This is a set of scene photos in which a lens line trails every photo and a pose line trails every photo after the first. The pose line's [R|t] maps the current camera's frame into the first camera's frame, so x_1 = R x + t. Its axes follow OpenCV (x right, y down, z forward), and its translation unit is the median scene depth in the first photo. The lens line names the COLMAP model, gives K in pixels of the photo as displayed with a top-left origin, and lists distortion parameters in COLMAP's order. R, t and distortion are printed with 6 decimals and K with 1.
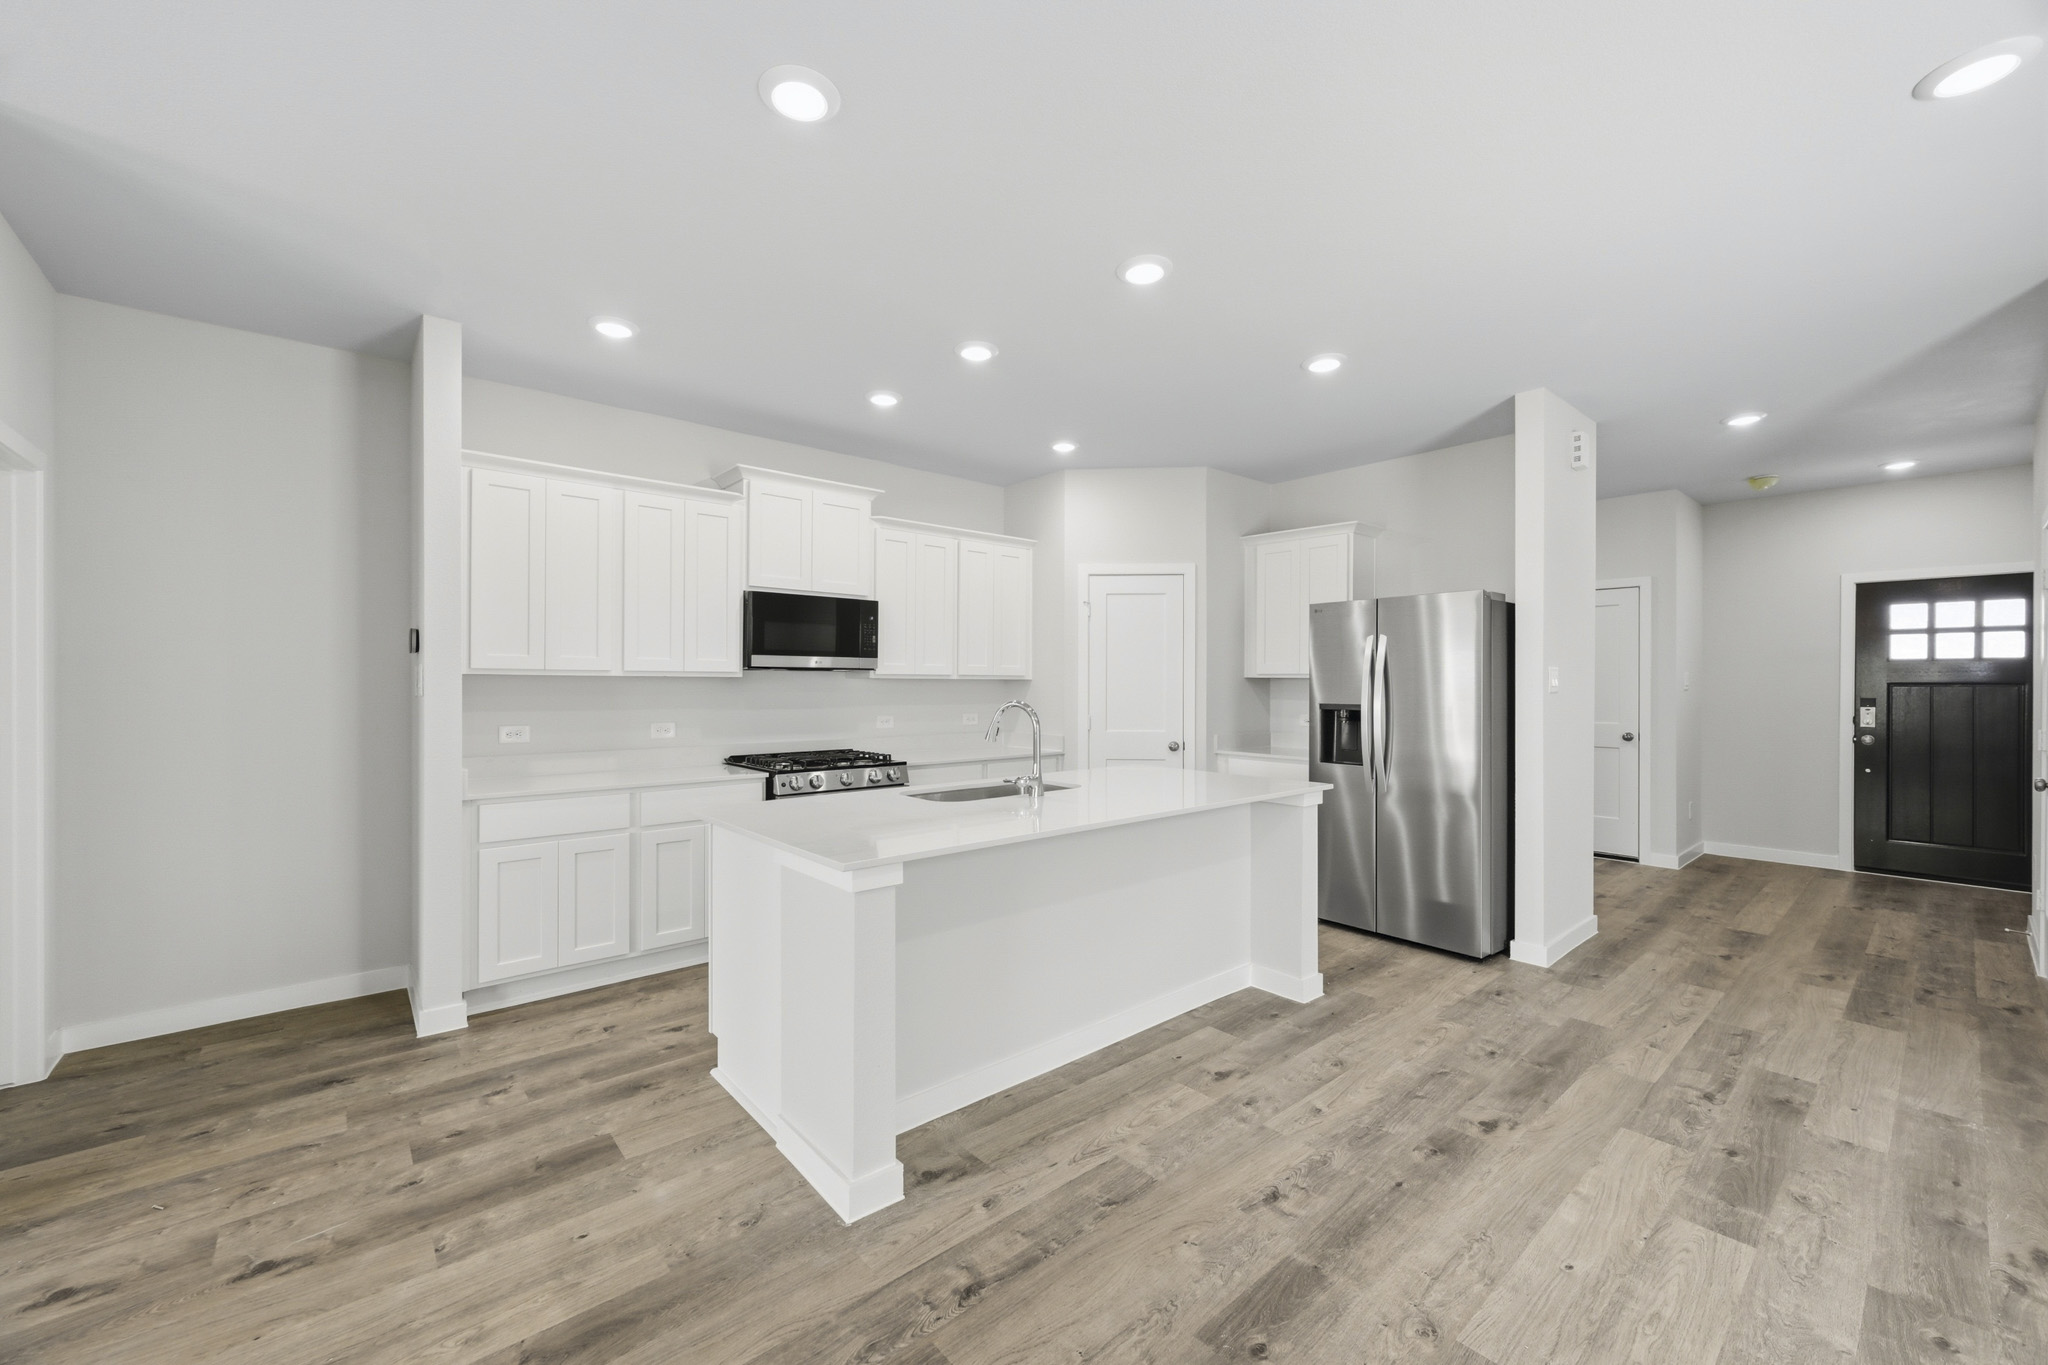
lens RADIAL K [[806.0, 0, 1019.7], [0, 806.0, 682.7], [0, 0, 1]] dist [0.000218, 0.000854]
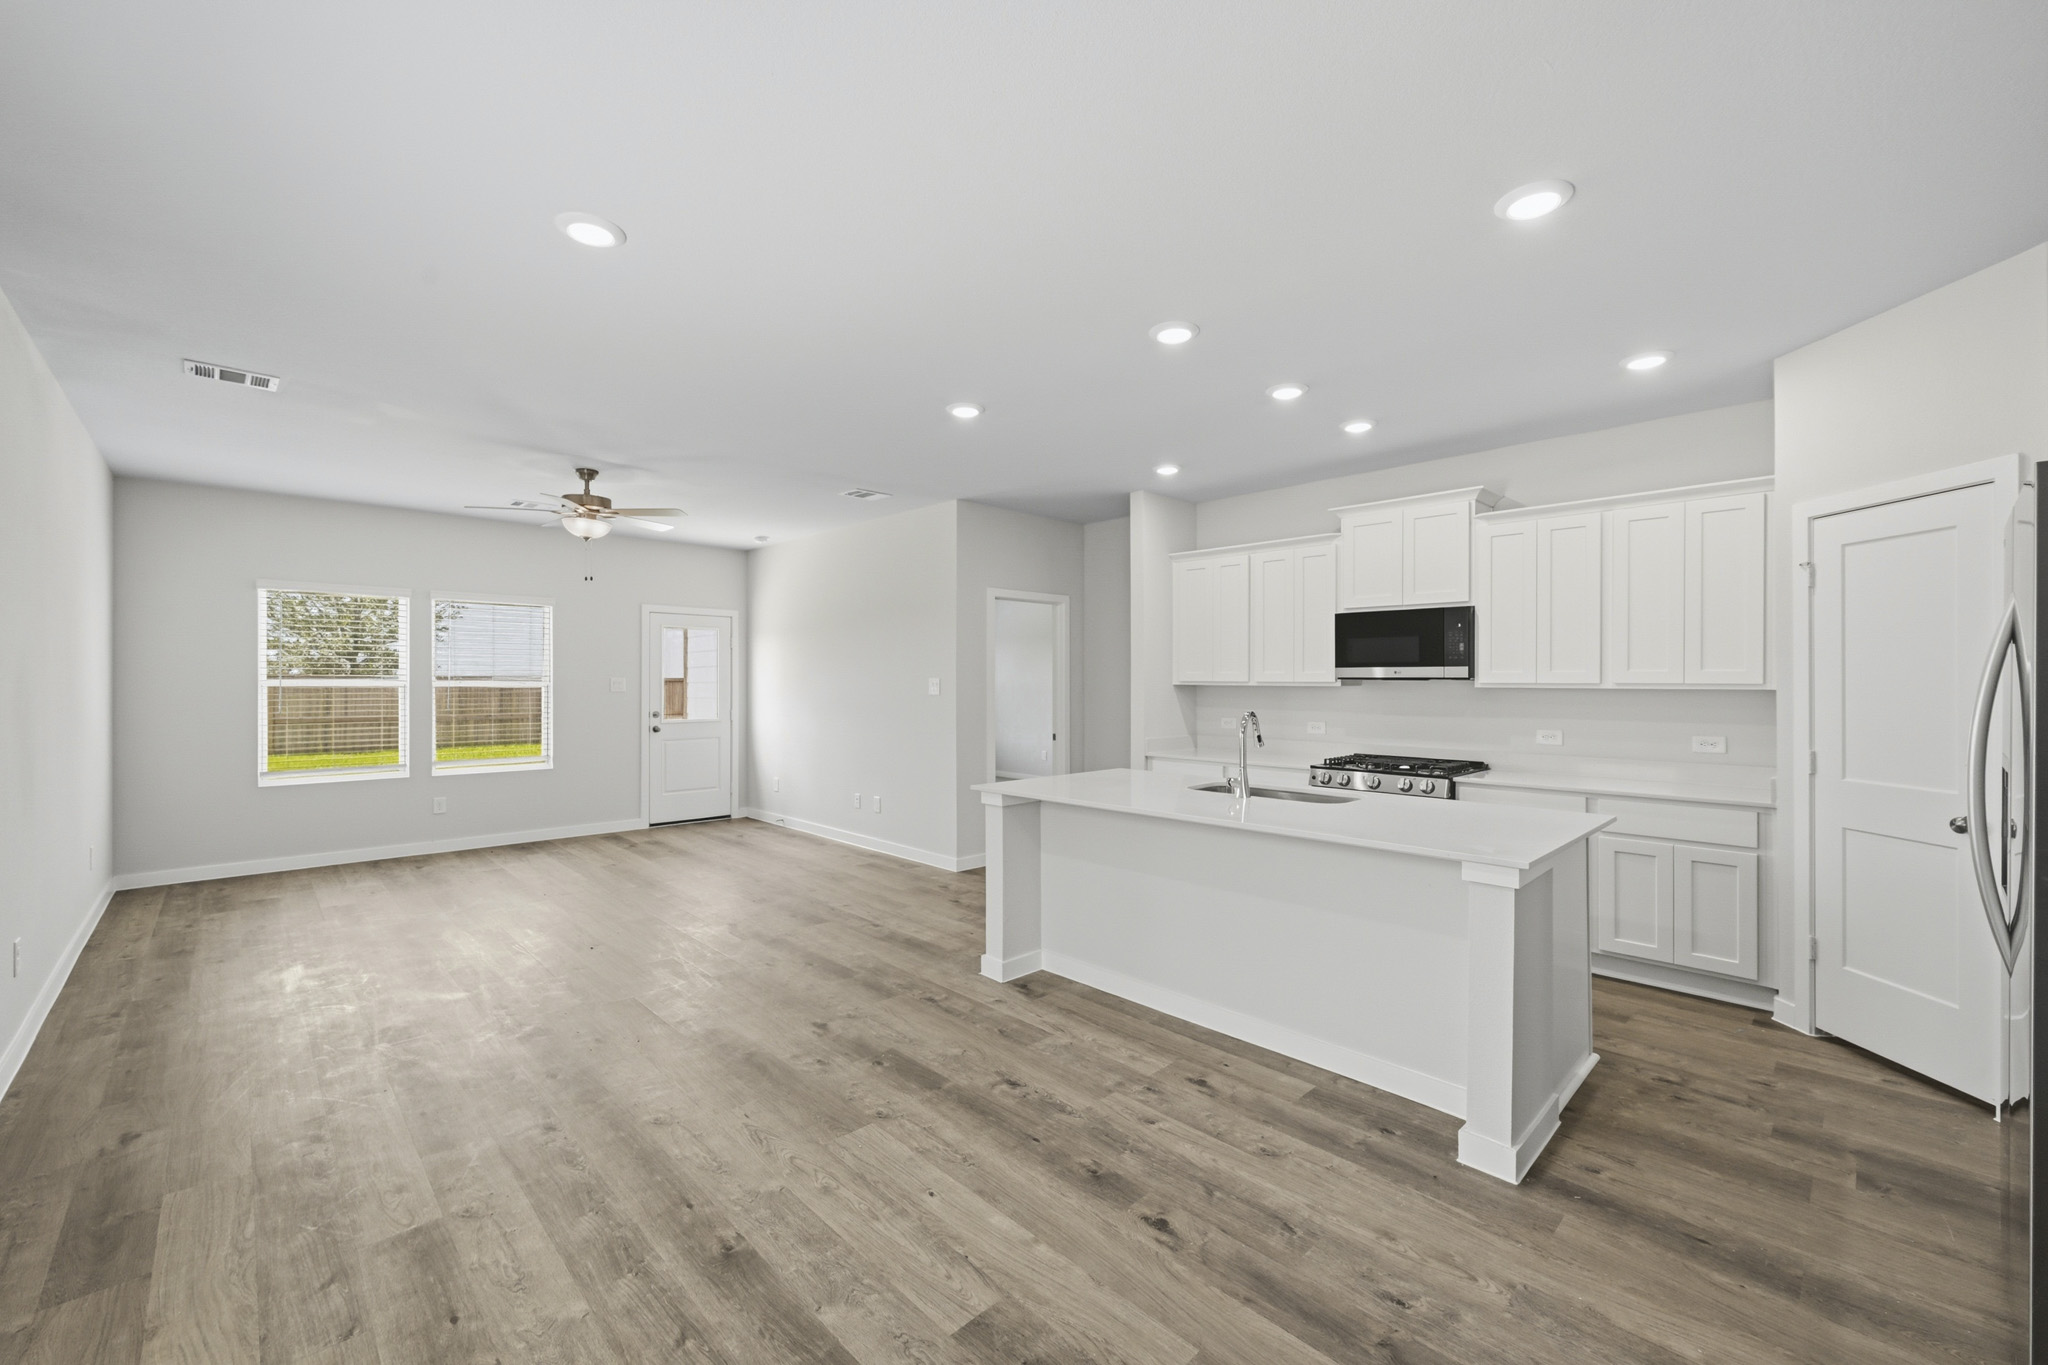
lens RADIAL K [[806.0, 0, 1021.6], [0, 806.0, 687.6], [0, 0, 1]] dist [0.000218, 0.000854]
pose [[0.063846, 0.007083, -0.997935, 1.002629], [0.001323, 0.999973, 0.007182, -0.018062], [0.997959, -0.001778, 0.063835, 0.565654]]
